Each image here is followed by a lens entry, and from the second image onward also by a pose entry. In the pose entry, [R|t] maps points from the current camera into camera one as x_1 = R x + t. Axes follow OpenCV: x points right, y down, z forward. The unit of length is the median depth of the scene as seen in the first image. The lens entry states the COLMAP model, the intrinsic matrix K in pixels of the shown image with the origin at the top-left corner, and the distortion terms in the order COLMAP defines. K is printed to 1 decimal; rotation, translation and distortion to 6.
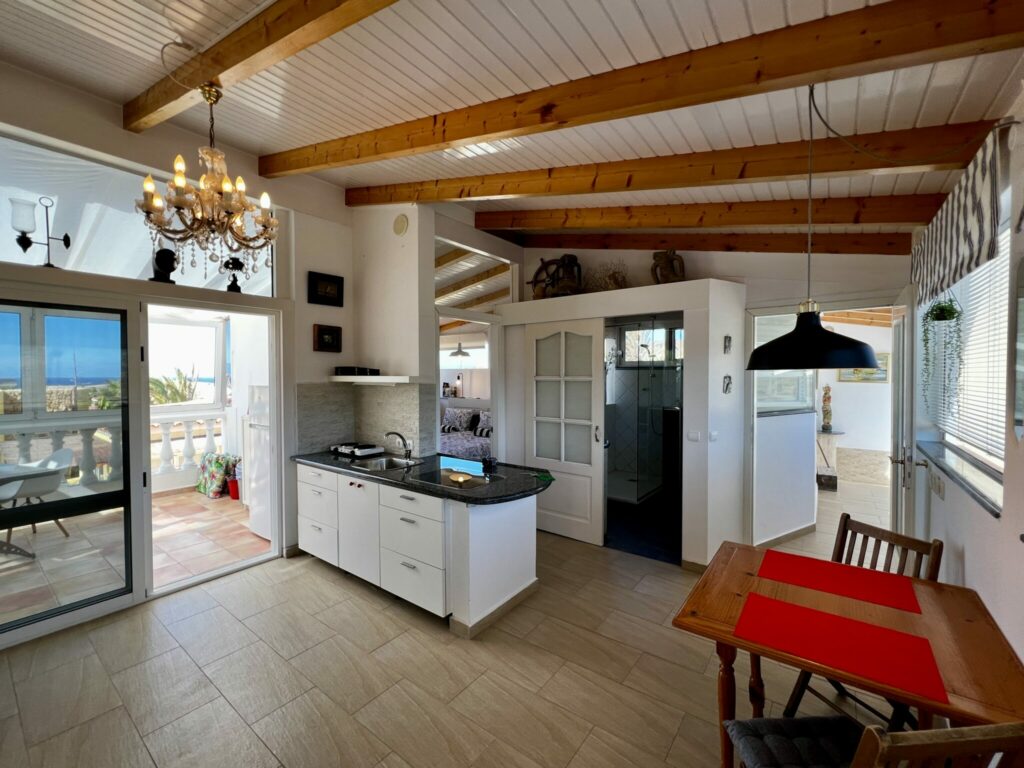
lens RADIAL K [[426.5, 0, 512.0], [0, 426.5, 384.0], [0, 0, 1]] dist [-0.001297, -0.000038]
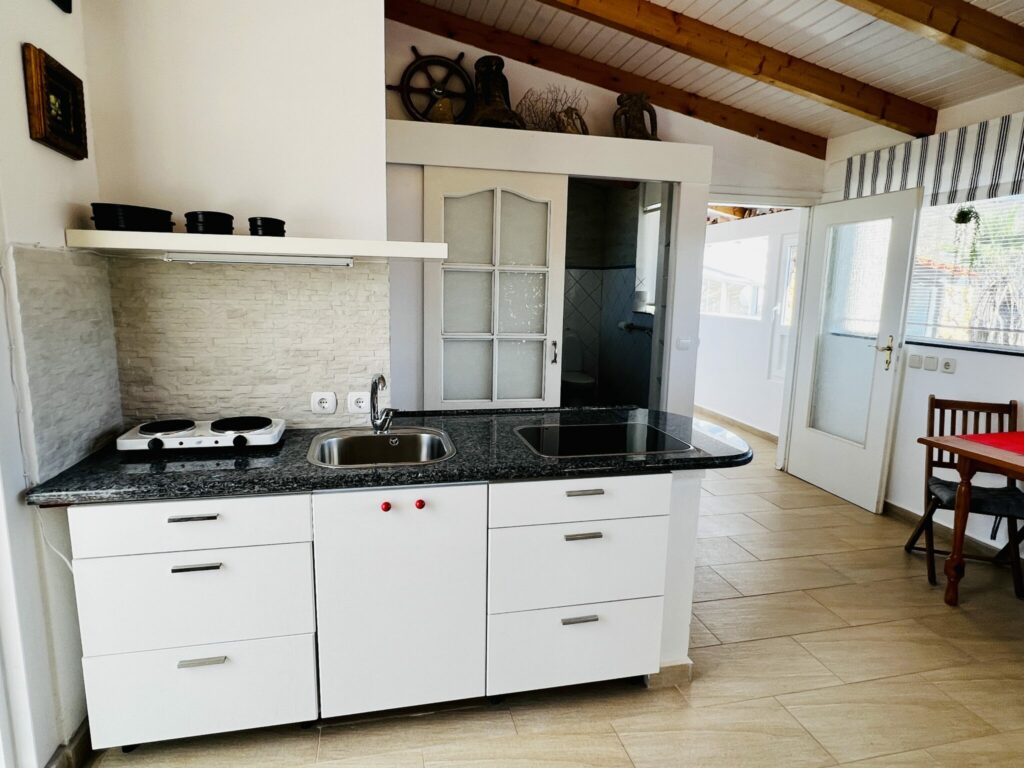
lens RADIAL K [[584.1, 0, 512.0], [0, 584.1, 384.0], [0, 0, 1]] dist [-0.003329, -0.001685]
pose [[0.650779, -0.109414, 0.751342, -0.555483], [-0.004846, 0.988944, 0.148212, 0.029607], [-0.759252, -0.100094, 0.643054, 0.449085]]
